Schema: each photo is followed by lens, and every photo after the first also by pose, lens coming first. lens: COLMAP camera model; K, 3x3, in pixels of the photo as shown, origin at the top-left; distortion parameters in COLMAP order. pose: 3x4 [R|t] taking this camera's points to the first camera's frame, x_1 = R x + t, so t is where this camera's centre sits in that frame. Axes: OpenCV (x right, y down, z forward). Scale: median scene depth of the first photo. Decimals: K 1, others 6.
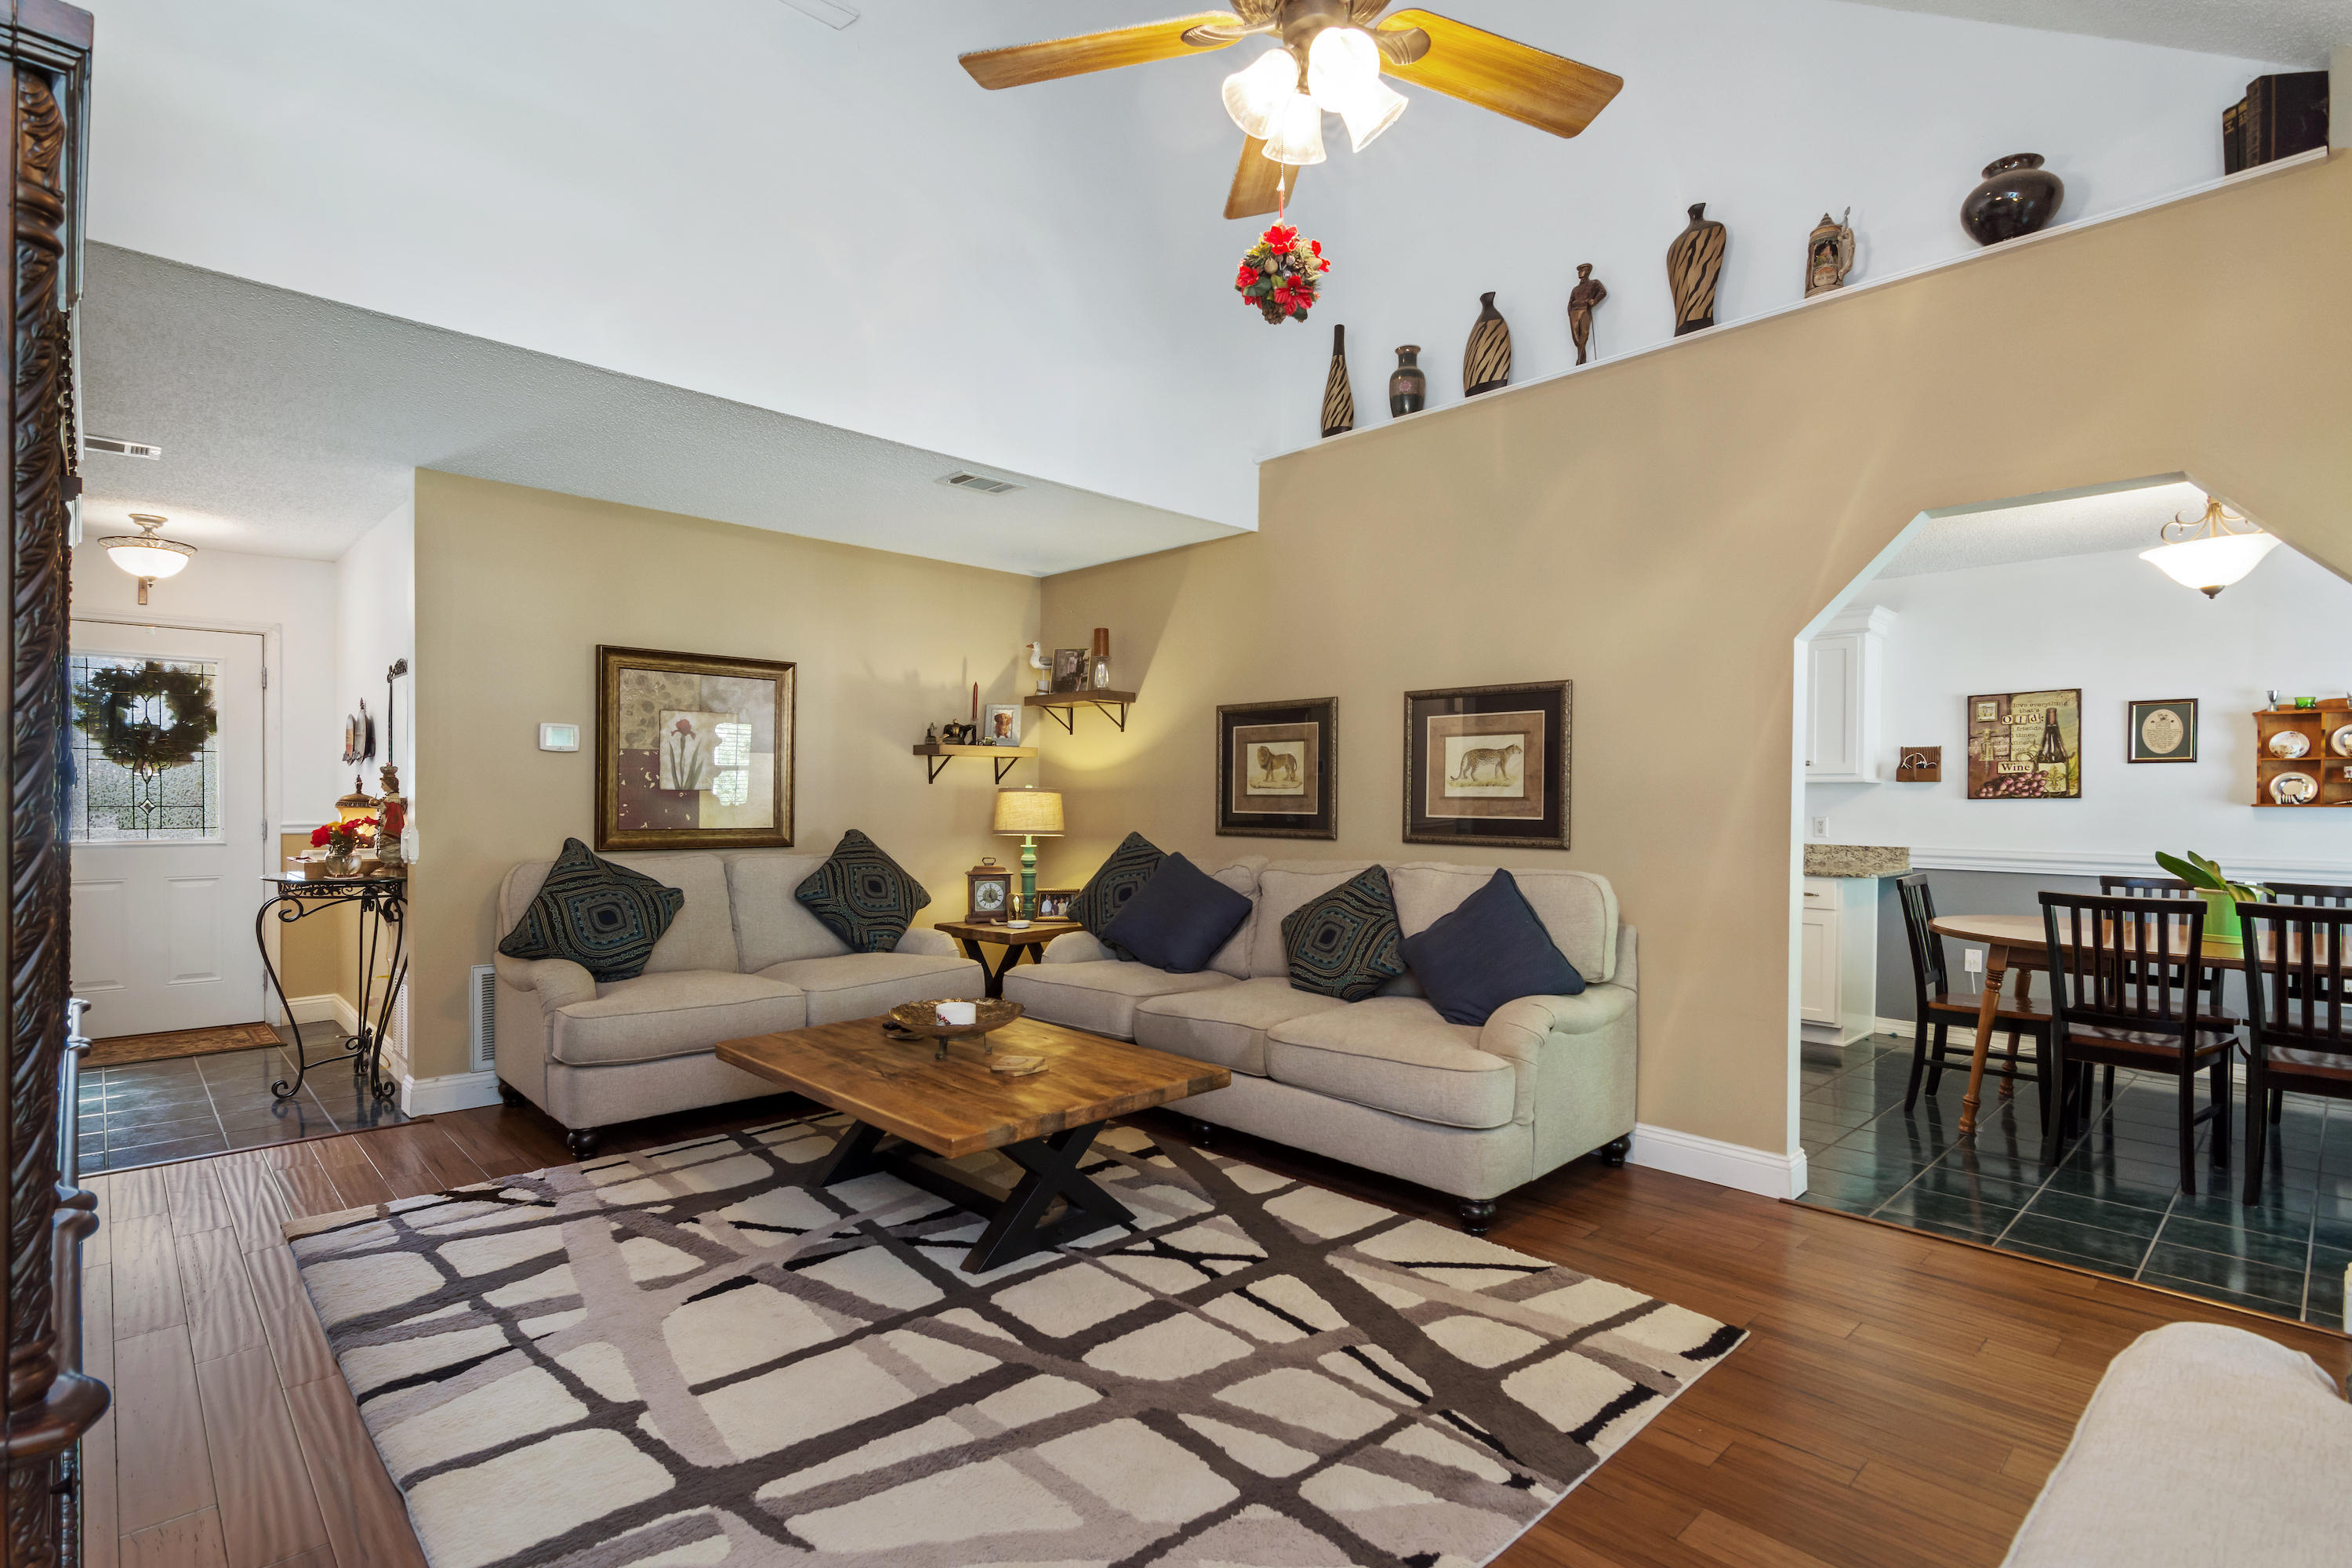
lens RADIAL K [[1136.6, 0, 1171.2], [0, 1136.6, 804.0], [0, 0, 1]] dist [-0.001765, 0.002617]
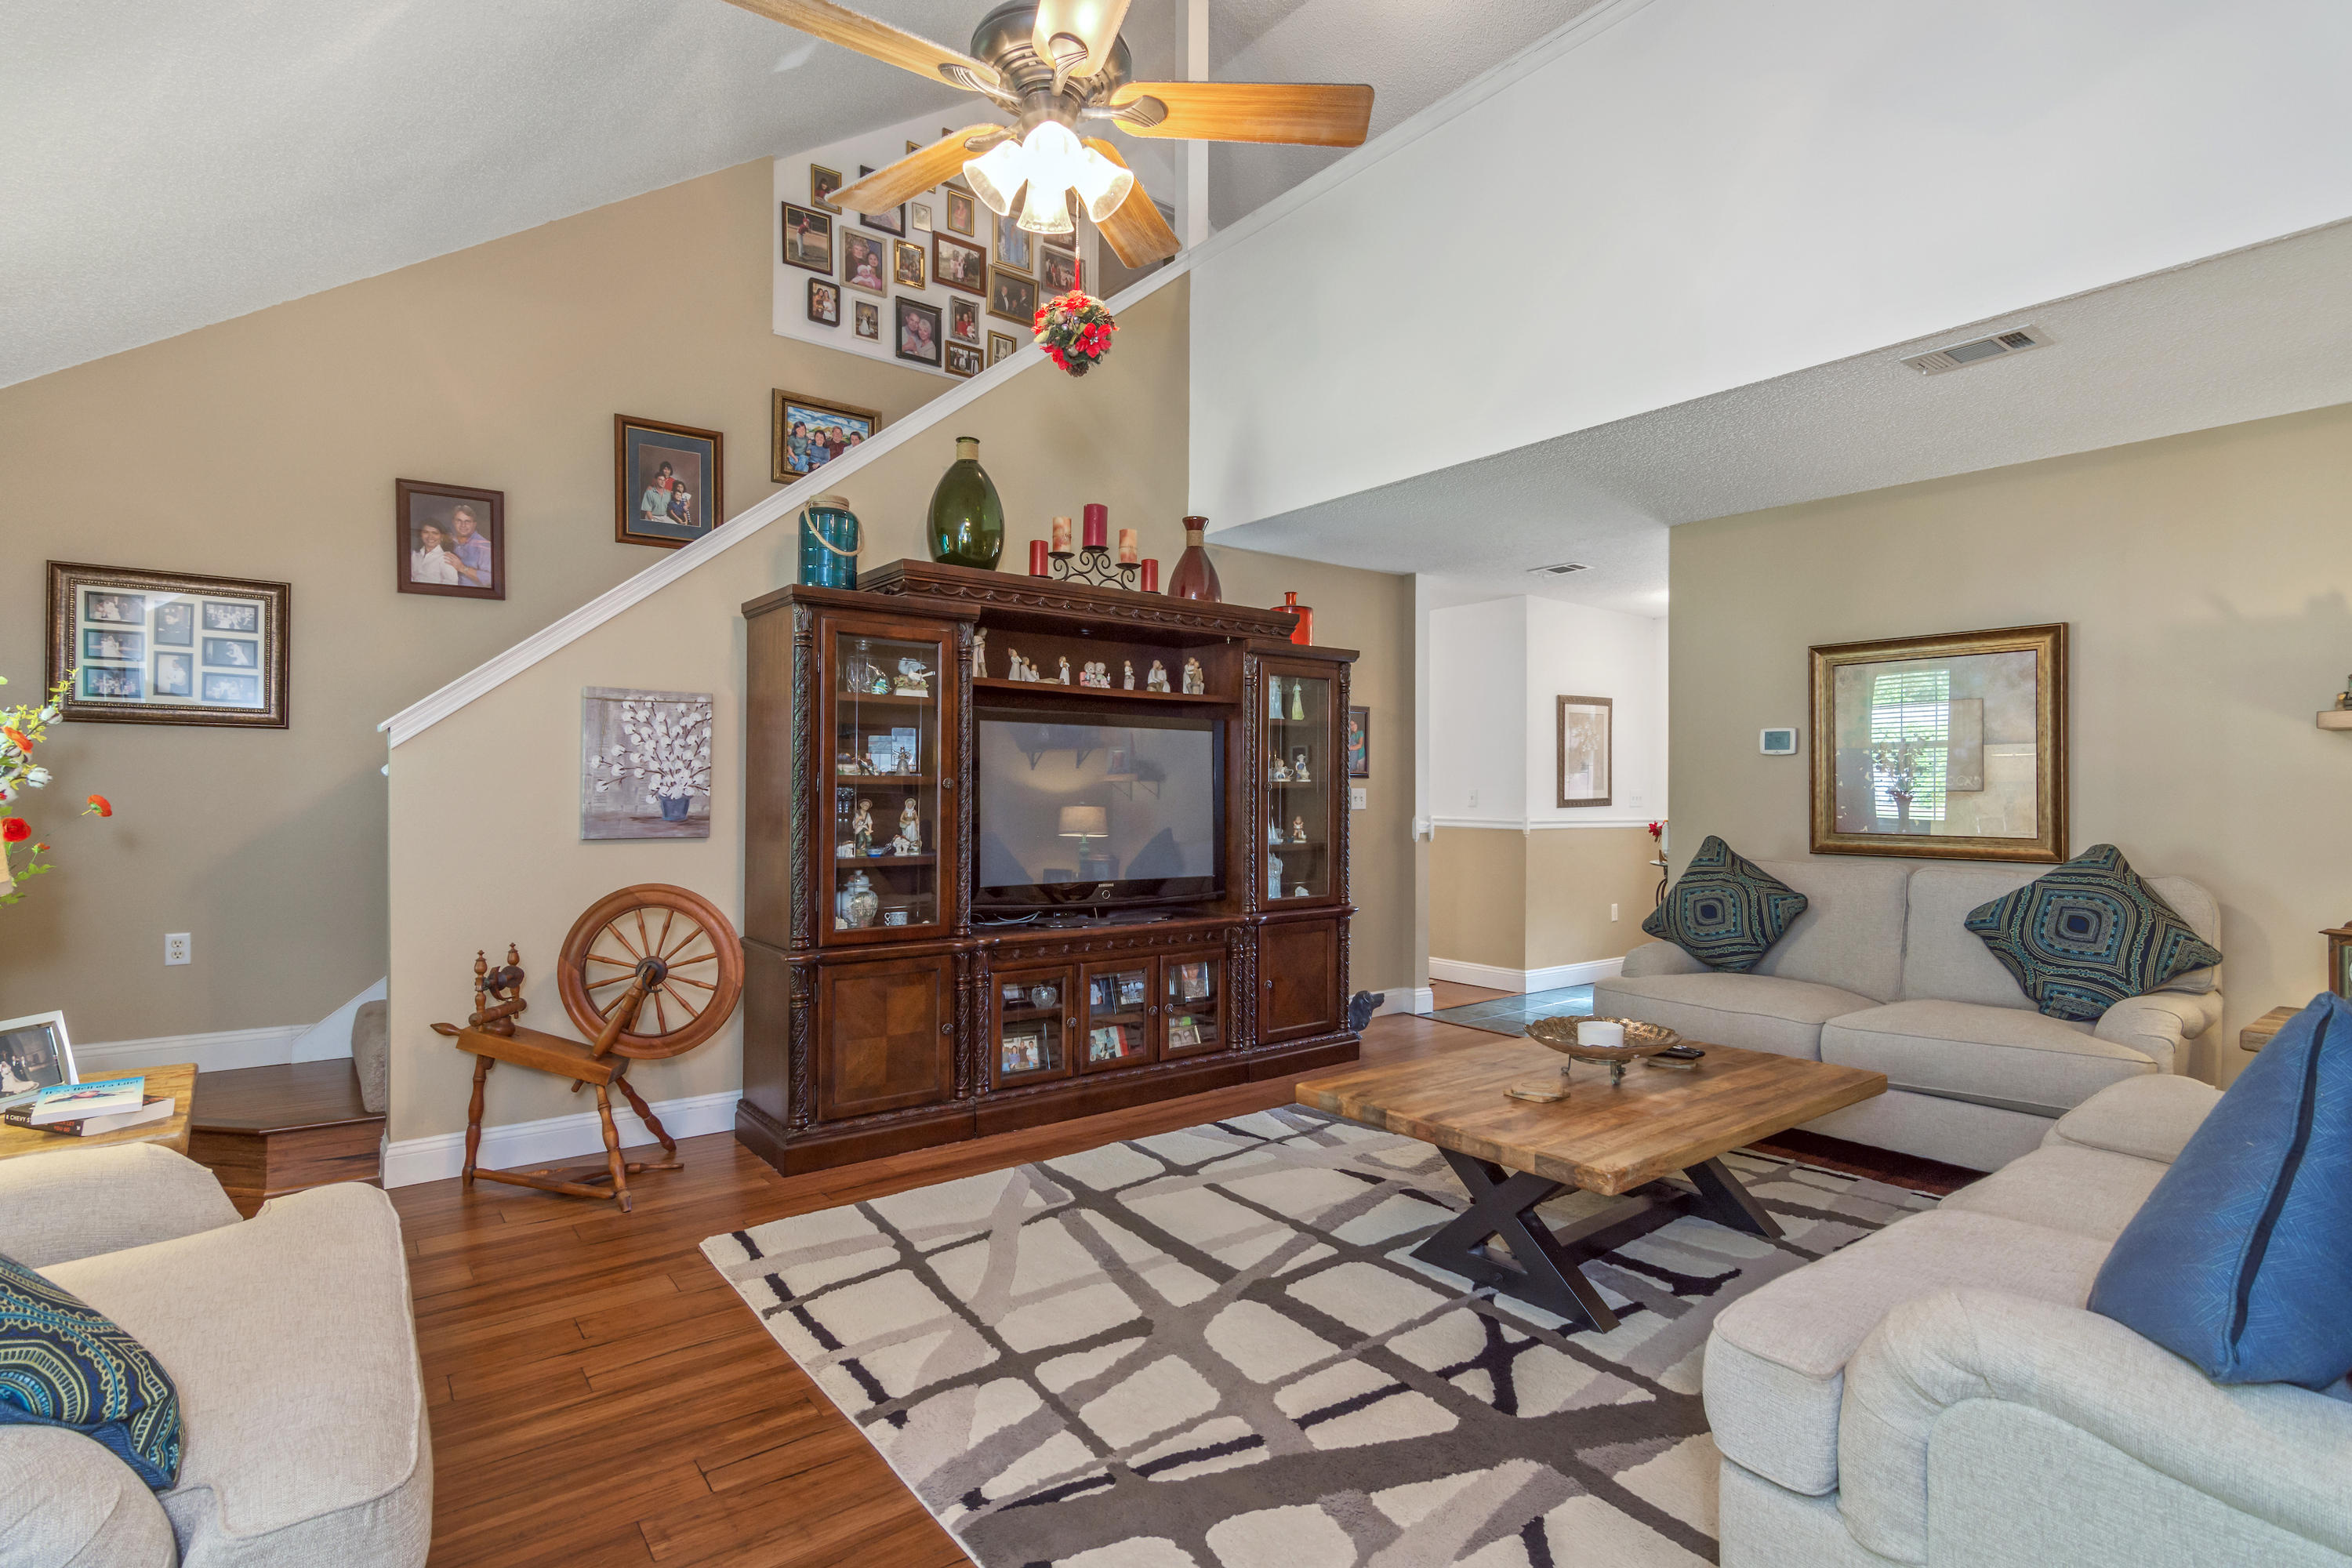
lens RADIAL K [[1136.6, 0, 1173.5], [0, 1136.6, 790.4], [0, 0, 1]] dist [-0.001765, 0.002617]
pose [[-0.105274, -0.008569, -0.994406, 0.623968], [-0.013369, 0.999885, -0.007201, 0.001611], [0.994353, 0.012536, -0.105376, 0.630792]]
